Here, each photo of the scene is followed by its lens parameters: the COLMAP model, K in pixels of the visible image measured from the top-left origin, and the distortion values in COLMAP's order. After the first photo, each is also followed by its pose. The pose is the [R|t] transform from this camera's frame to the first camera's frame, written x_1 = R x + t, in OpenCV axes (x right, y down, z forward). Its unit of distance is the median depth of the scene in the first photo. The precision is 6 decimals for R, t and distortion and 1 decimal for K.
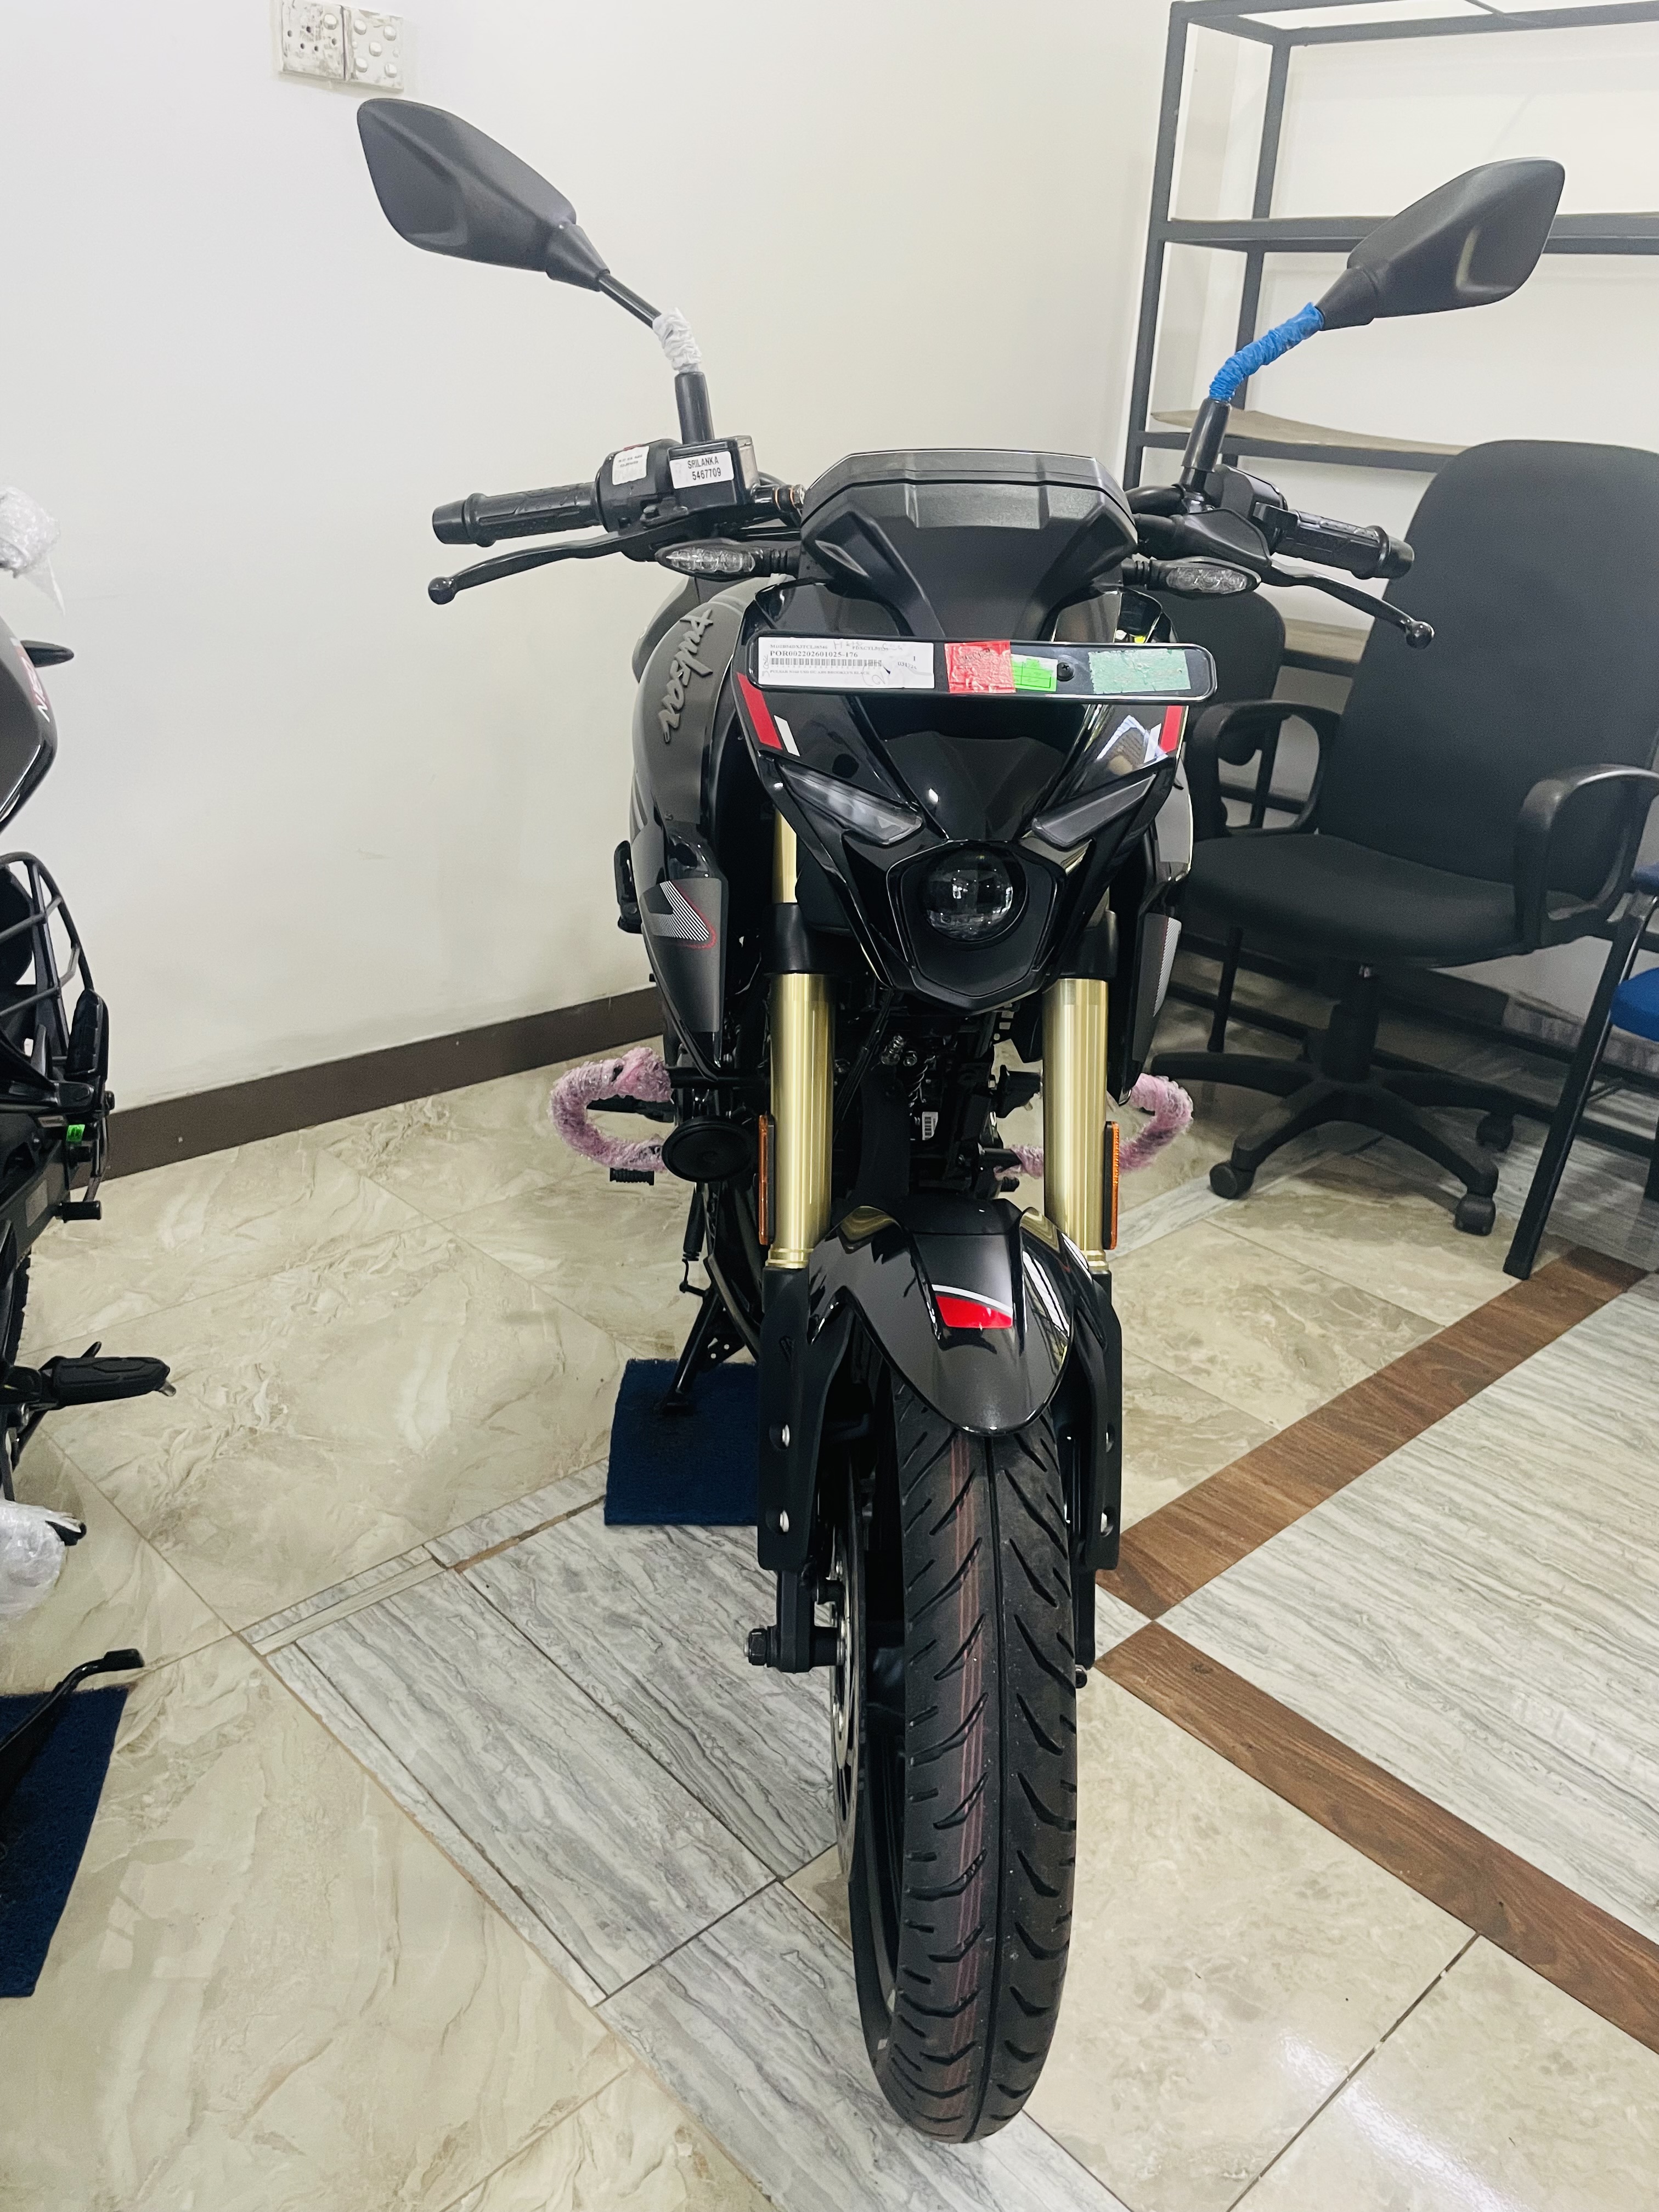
lens RADIAL K [[1690.1, 0, 832.5], [0, 1690.1, 1097.1], [0, 0, 1]] dist [0.091935, -0.125472]
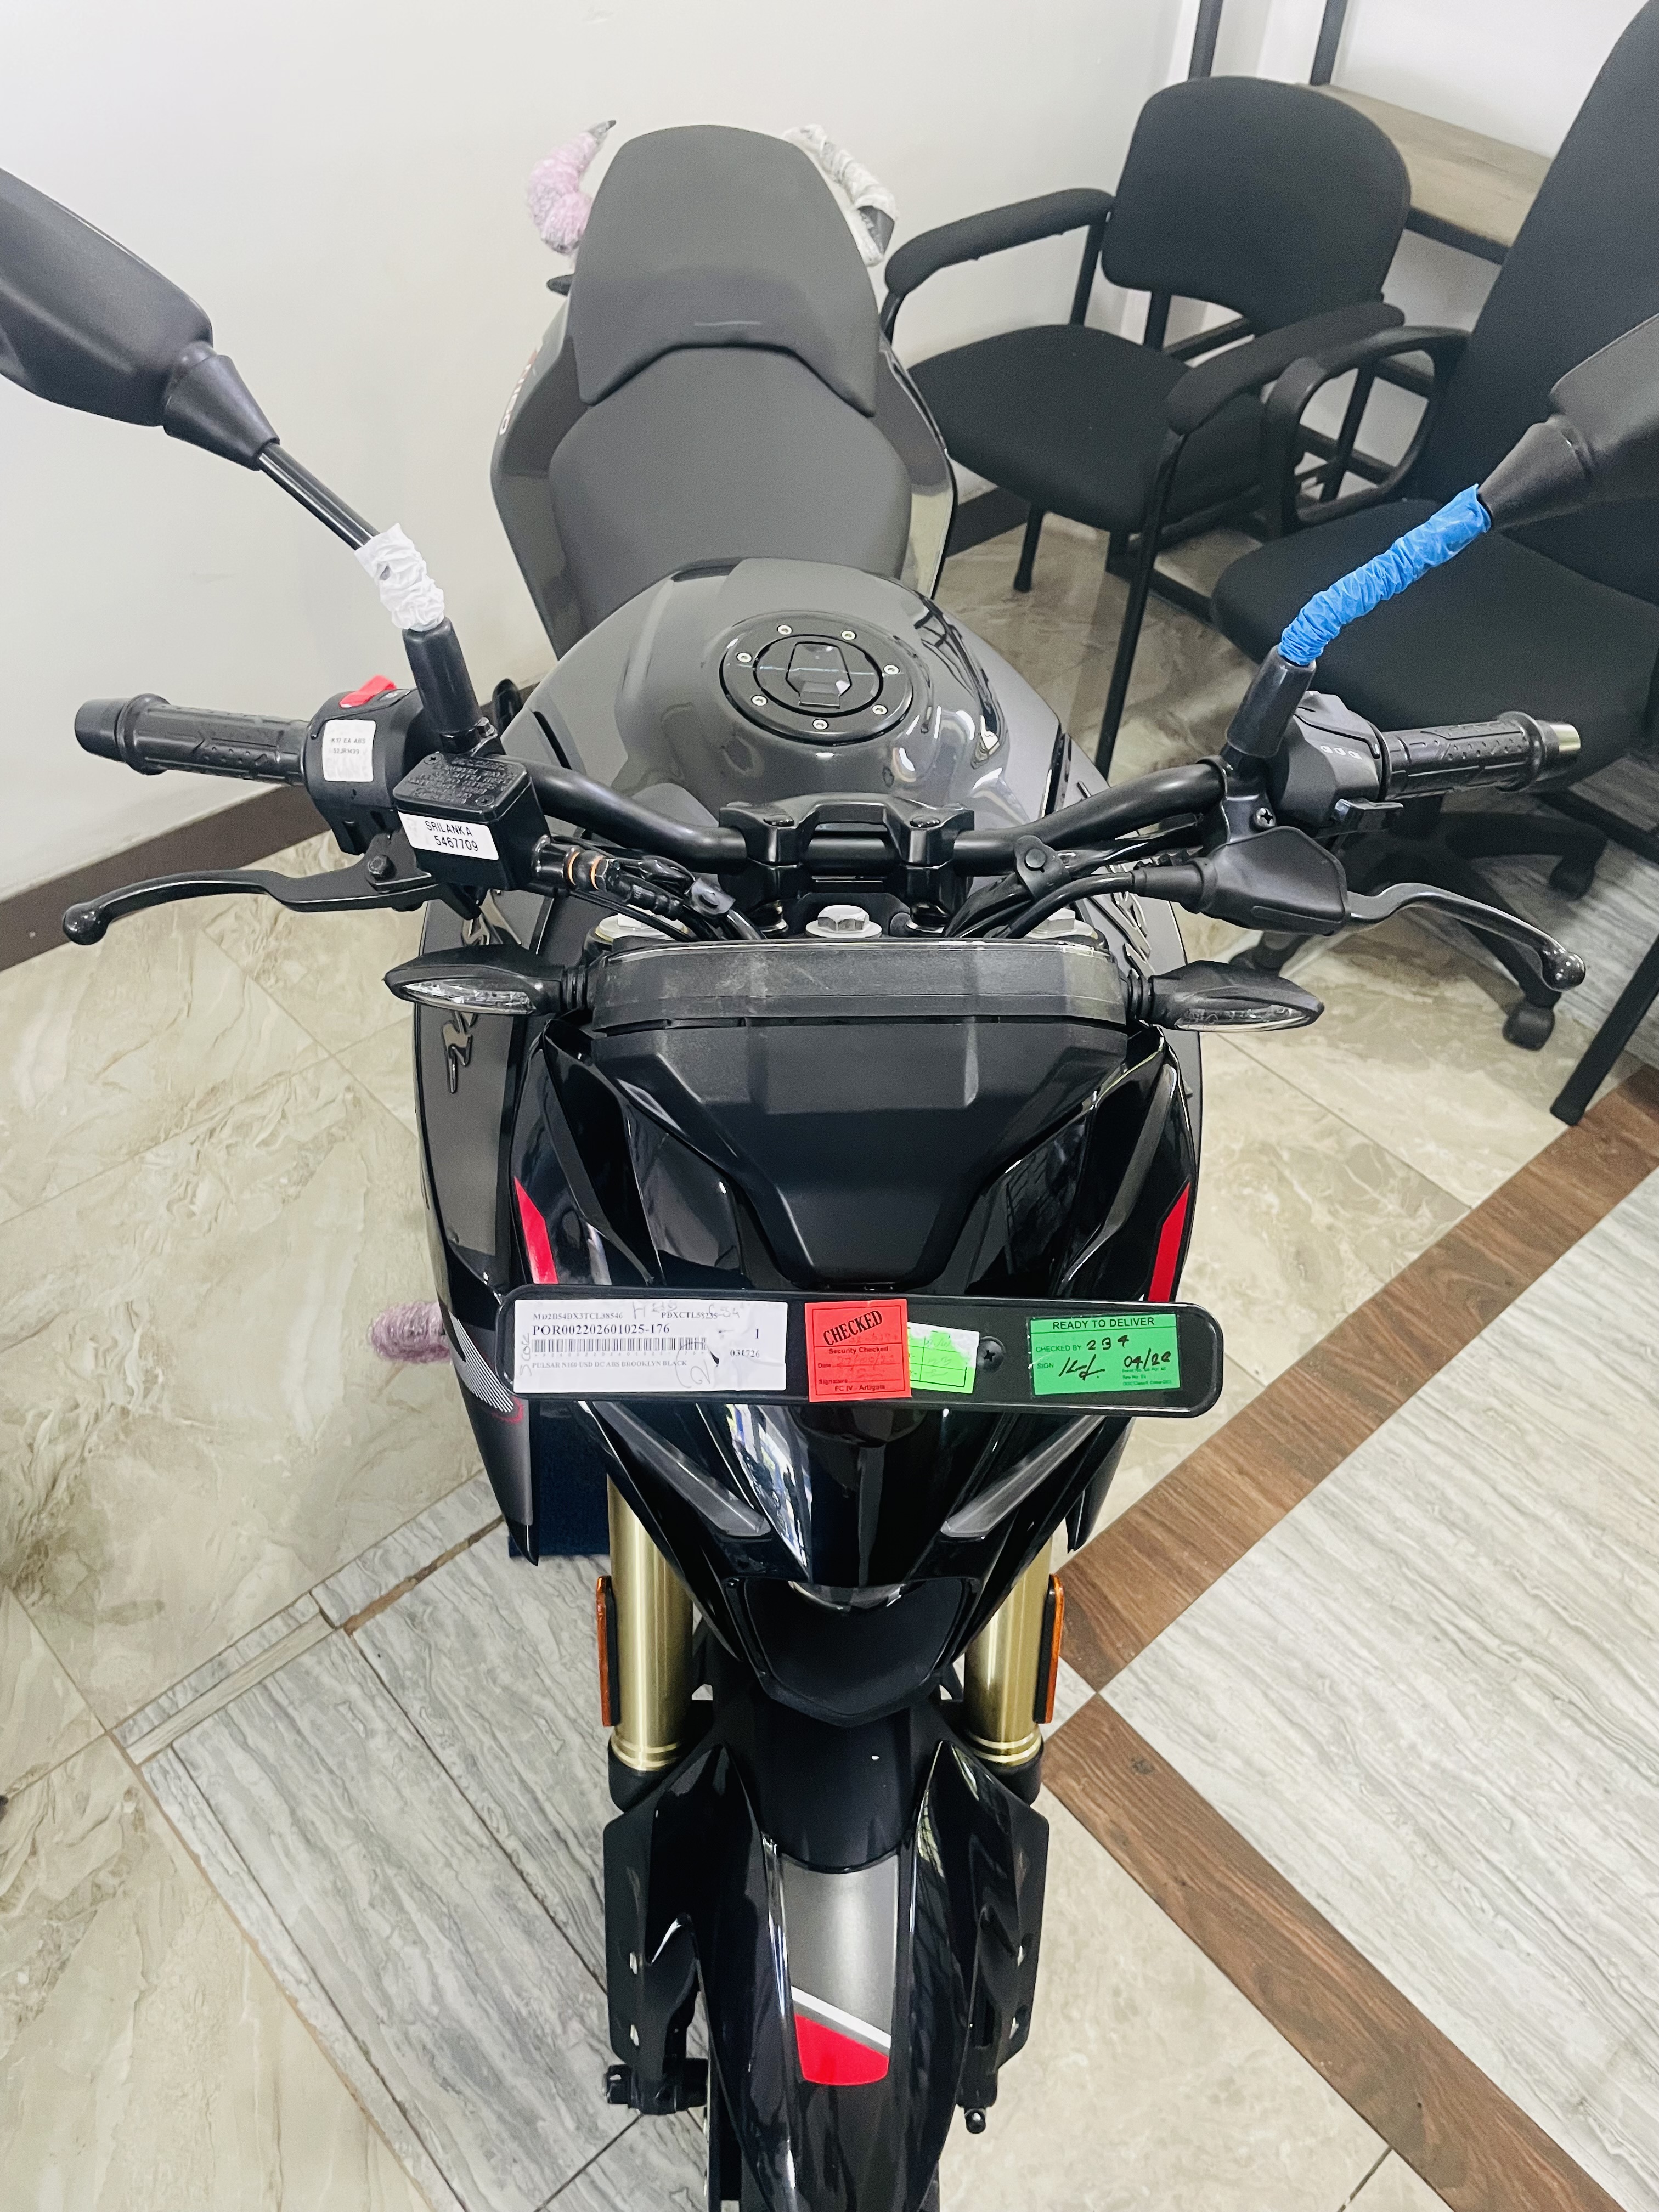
lens RADIAL K [[1682.5, 0, 810.0], [0, 1682.5, 1099.4], [0, 0, 1]] dist [0.087834, -0.126419]
pose [[0.999584, 0.018672, -0.021994, 0.050488], [-0.008447, 0.918332, 0.395720, -0.389497], [0.027587, -0.395370, 0.918108, 0.300825]]
